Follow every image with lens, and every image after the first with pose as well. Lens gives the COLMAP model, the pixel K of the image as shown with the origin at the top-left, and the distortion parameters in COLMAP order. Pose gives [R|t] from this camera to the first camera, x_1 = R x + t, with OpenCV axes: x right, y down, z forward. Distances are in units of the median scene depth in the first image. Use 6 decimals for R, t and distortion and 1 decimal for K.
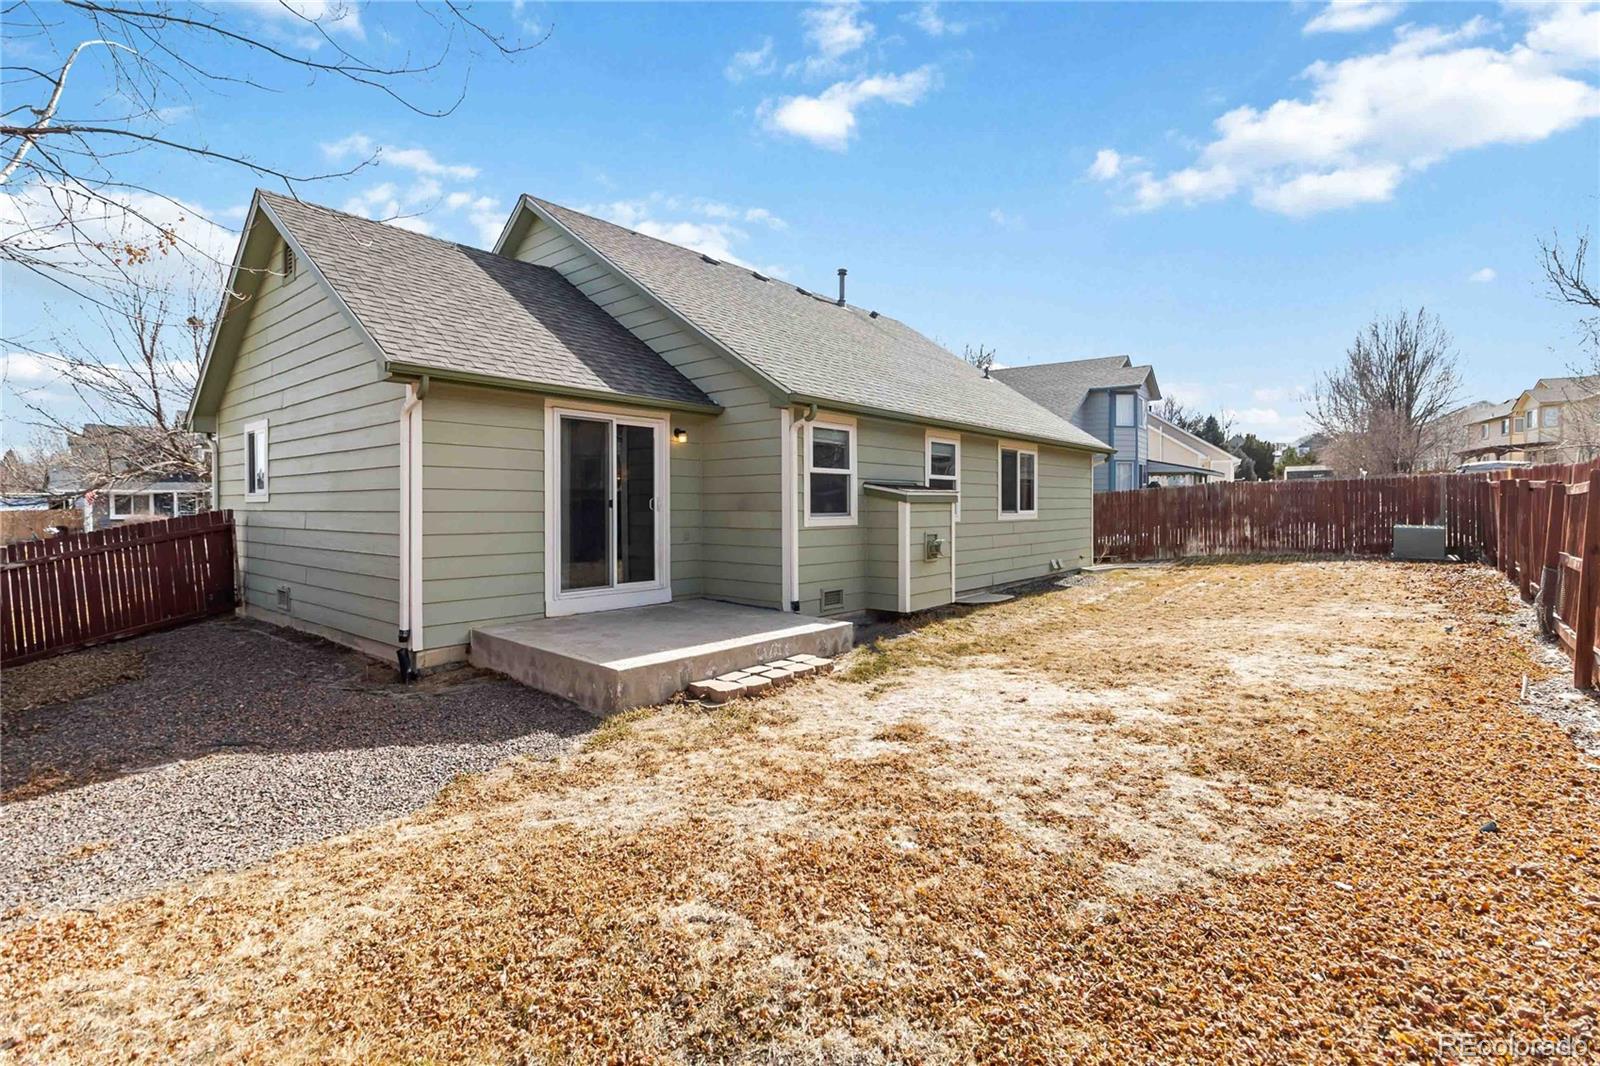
lens RADIAL K [[748.7, 0, 833.0], [0, 748.7, 523.1], [0, 0, 1]] dist [0.000958, -0.000018]
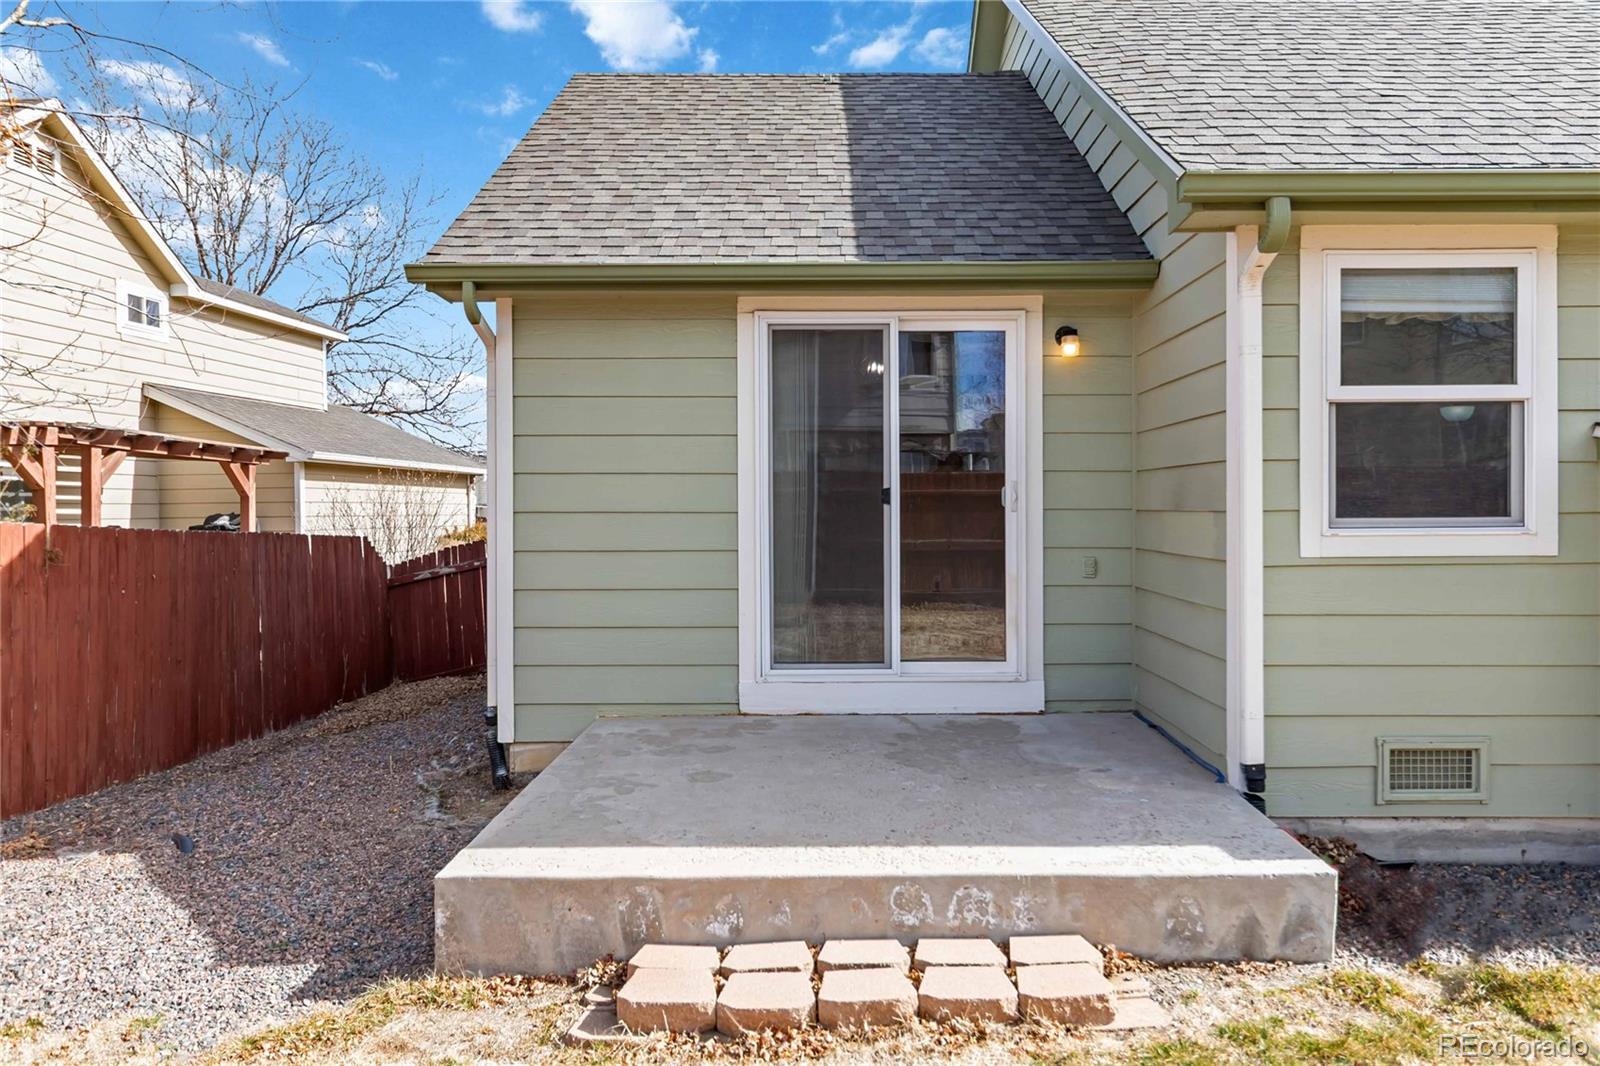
lens RADIAL K [[1113.6, 0, 800.0], [0, 1113.6, 533.0], [0, 0, 1]] dist [0.000736, 0.001009]
pose [[0.618931, 0.017179, -0.785258, 0.232175], [-0.012386, 0.999850, 0.012111, -0.009822], [0.785348, 0.002231, 0.619051, 0.500236]]
